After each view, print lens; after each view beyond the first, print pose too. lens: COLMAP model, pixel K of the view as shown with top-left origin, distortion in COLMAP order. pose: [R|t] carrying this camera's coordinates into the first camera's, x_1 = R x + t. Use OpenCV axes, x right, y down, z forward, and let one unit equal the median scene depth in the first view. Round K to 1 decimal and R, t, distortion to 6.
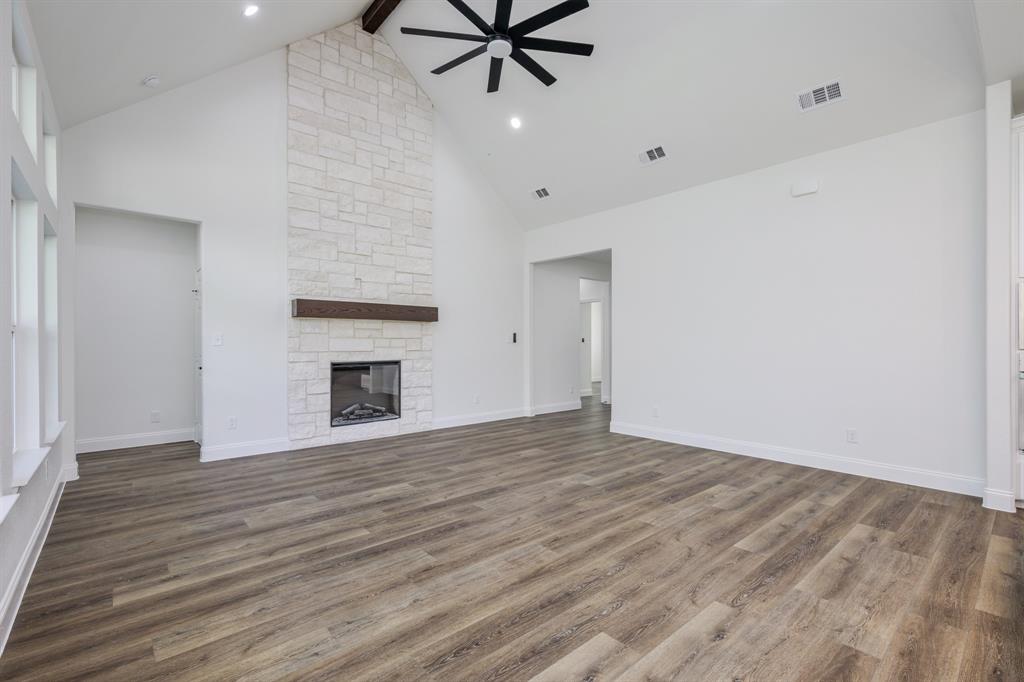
lens RADIAL K [[457.6, 0, 512.6], [0, 457.6, 338.0], [0, 0, 1]] dist [0.001487, -0.000244]
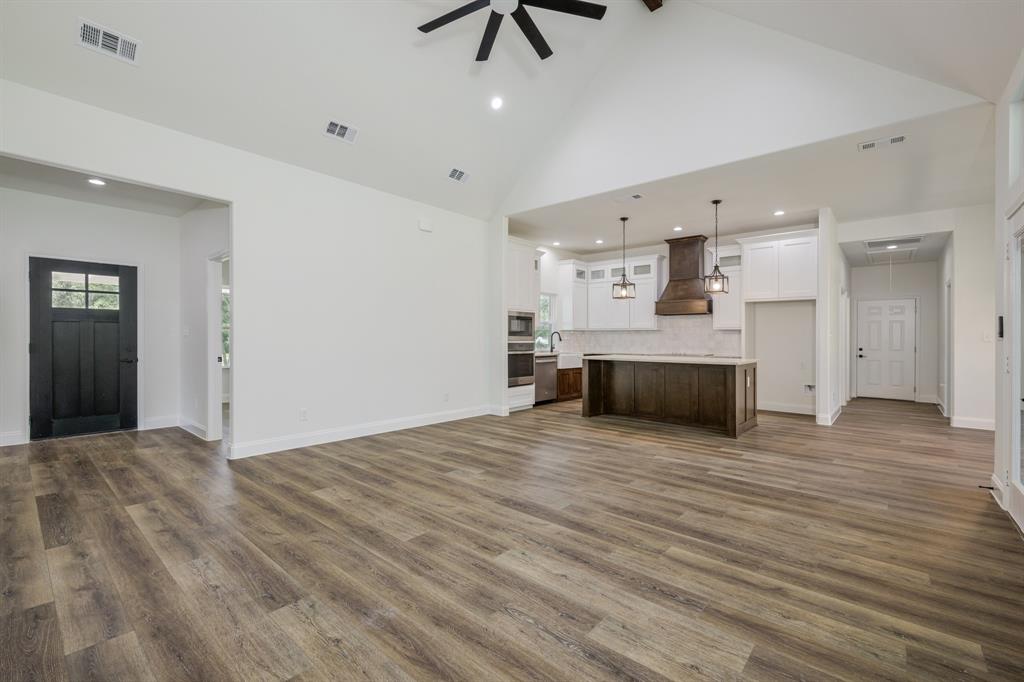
lens RADIAL K [[440.8, 0, 512.7], [0, 440.8, 335.3], [0, 0, 1]] dist [-0.000190, 0.000134]
pose [[-0.139379, 0.007499, 0.990211, -0.927771], [-0.020587, 0.999733, -0.010469, 0.017347], [-0.990025, -0.021845, -0.139187, 1.177418]]
